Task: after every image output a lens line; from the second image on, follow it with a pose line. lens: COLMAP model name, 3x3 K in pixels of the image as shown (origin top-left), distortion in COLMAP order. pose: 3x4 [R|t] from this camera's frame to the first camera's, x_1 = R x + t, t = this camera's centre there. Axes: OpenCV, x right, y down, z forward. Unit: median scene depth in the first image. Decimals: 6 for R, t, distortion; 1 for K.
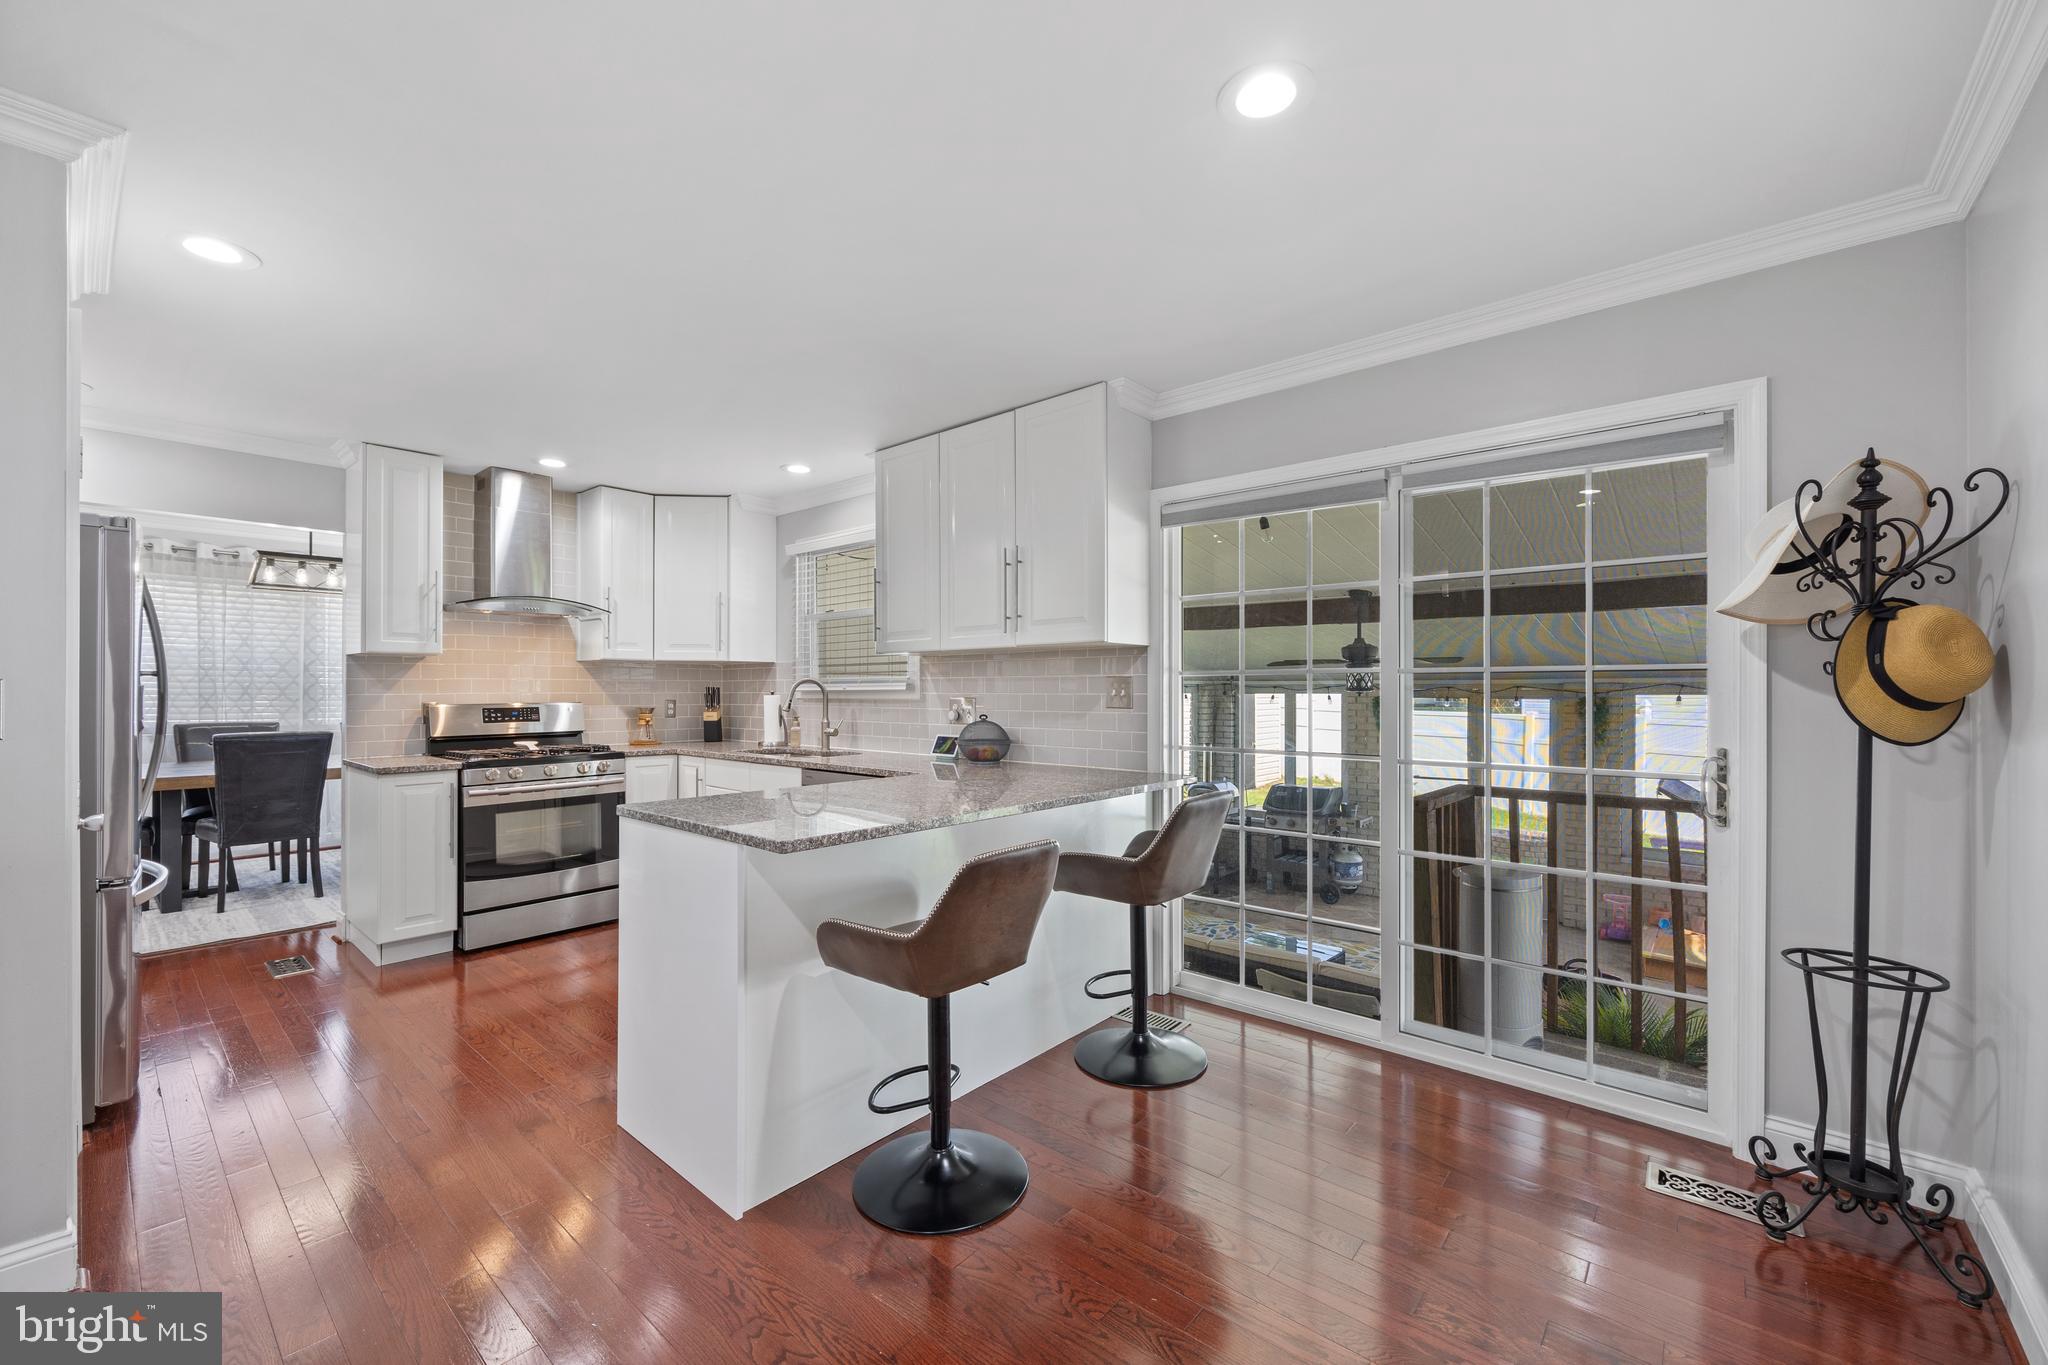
lens RADIAL K [[824.1, 0, 1020.0], [0, 824.1, 689.9], [0, 0, 1]] dist [-0.001094, -0.000345]
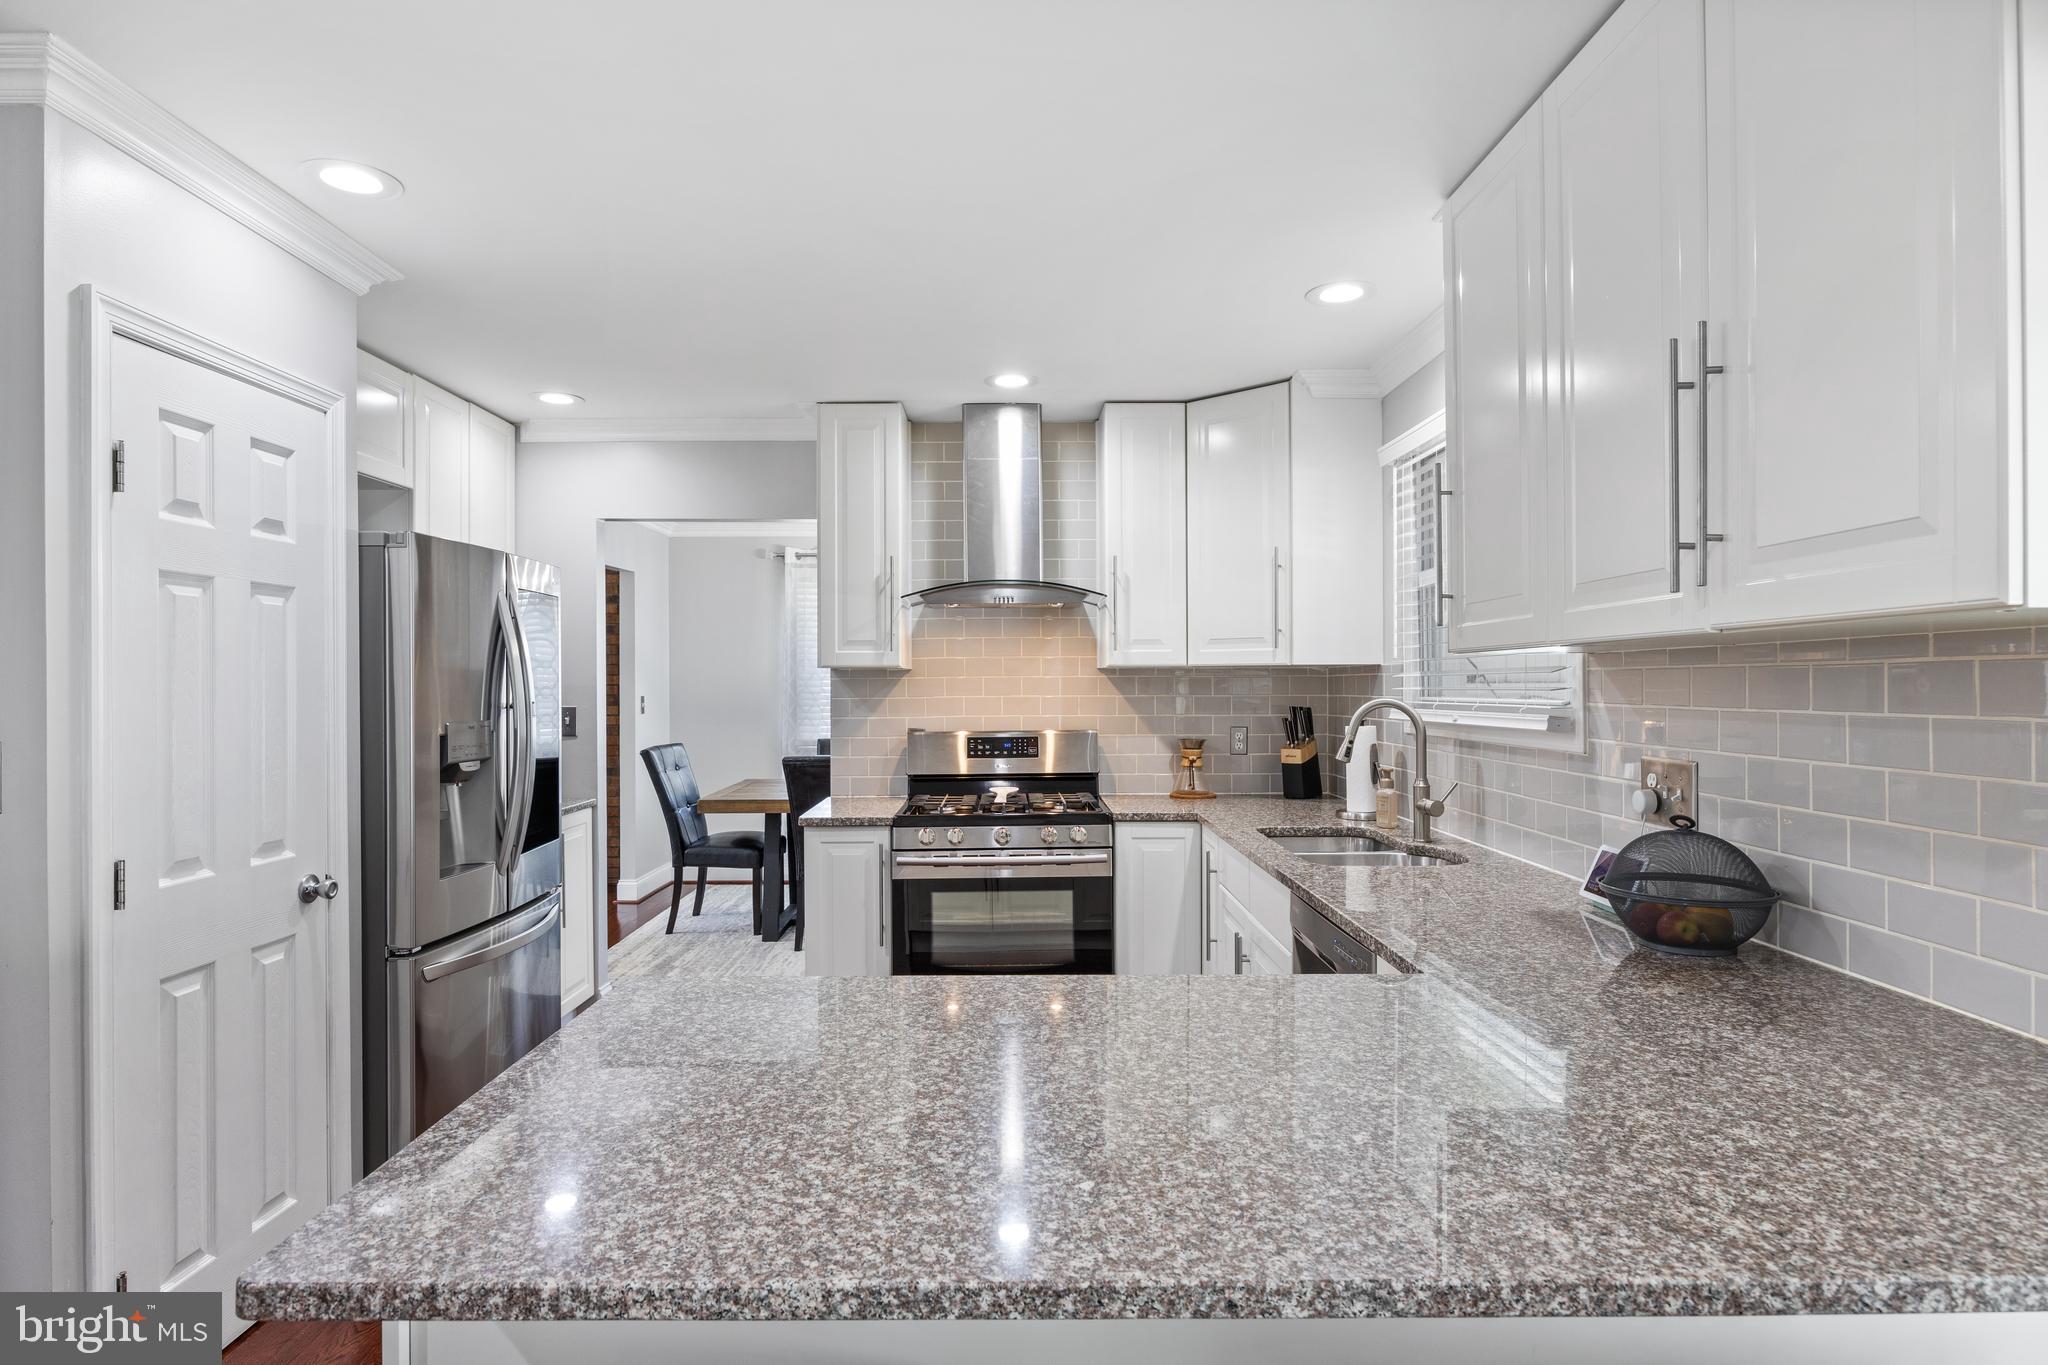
lens RADIAL K [[1100.3, 0, 1016.0], [0, 1100.3, 688.3], [0, 0, 1]] dist [-0.006890, -0.000659]
pose [[0.658206, 0.000651, -0.752838, 0.114132], [0.004021, 0.999982, 0.004381, -0.026671], [0.752827, -0.005911, 0.658192, 0.404643]]
